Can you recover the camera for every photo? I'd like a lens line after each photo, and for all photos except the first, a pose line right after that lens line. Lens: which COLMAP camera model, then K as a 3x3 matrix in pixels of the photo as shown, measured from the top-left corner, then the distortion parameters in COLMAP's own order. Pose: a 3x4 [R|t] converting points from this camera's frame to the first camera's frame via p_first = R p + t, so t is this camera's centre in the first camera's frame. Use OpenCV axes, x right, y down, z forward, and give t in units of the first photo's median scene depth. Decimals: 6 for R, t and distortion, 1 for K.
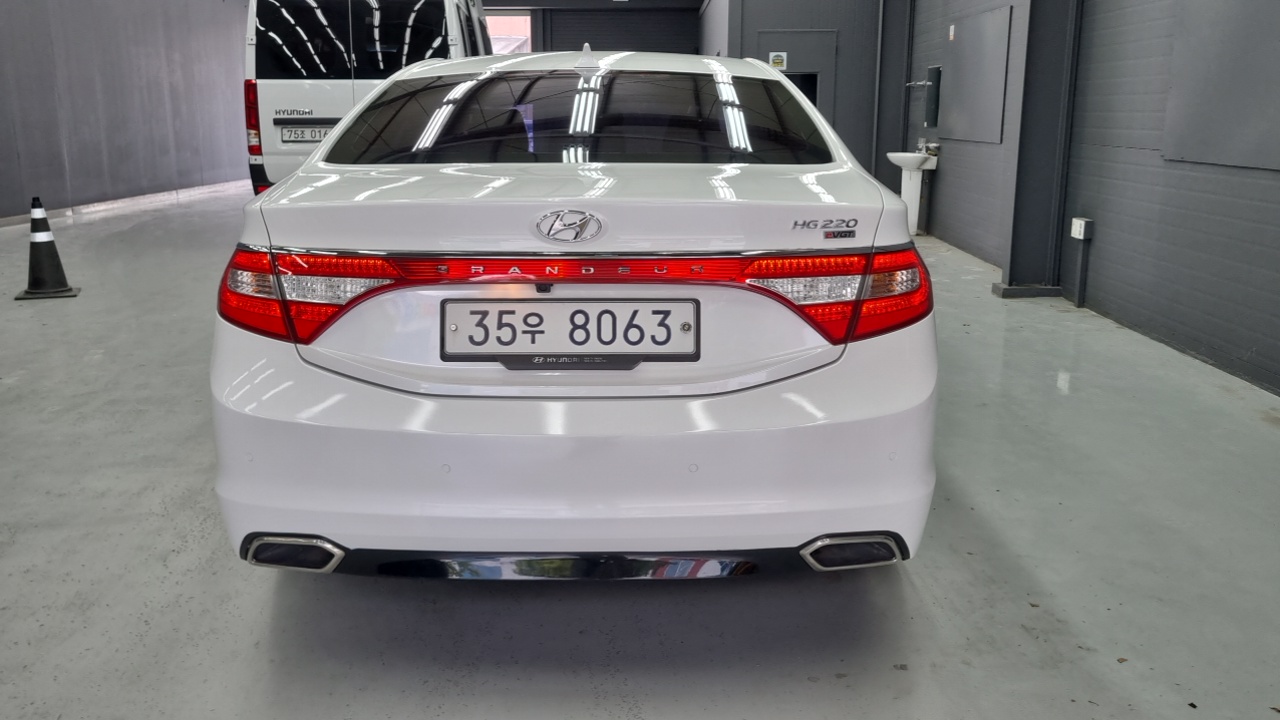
lens RADIAL K [[973.4, 0, 639.3], [0, 973.4, 336.0], [0, 0, 1]] dist [0.035094, -0.000069]
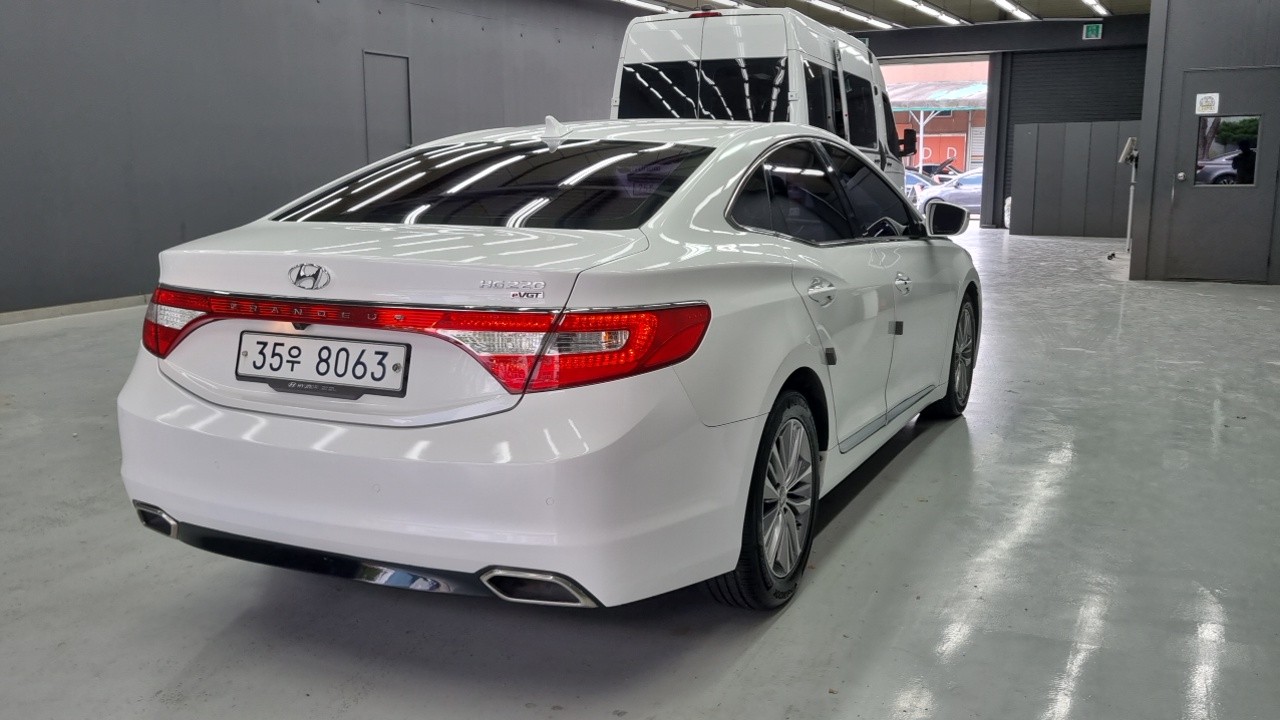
lens RADIAL K [[992.3, 0, 640.0], [0, 992.3, 360.0], [0, 0, 1]] dist [0.032409, -0.001392]
pose [[0.922018, 0.073800, -0.380048, 0.761184], [-0.085584, 0.996230, -0.014178, -0.025699], [0.377569, 0.045598, 0.924858, 0.014403]]
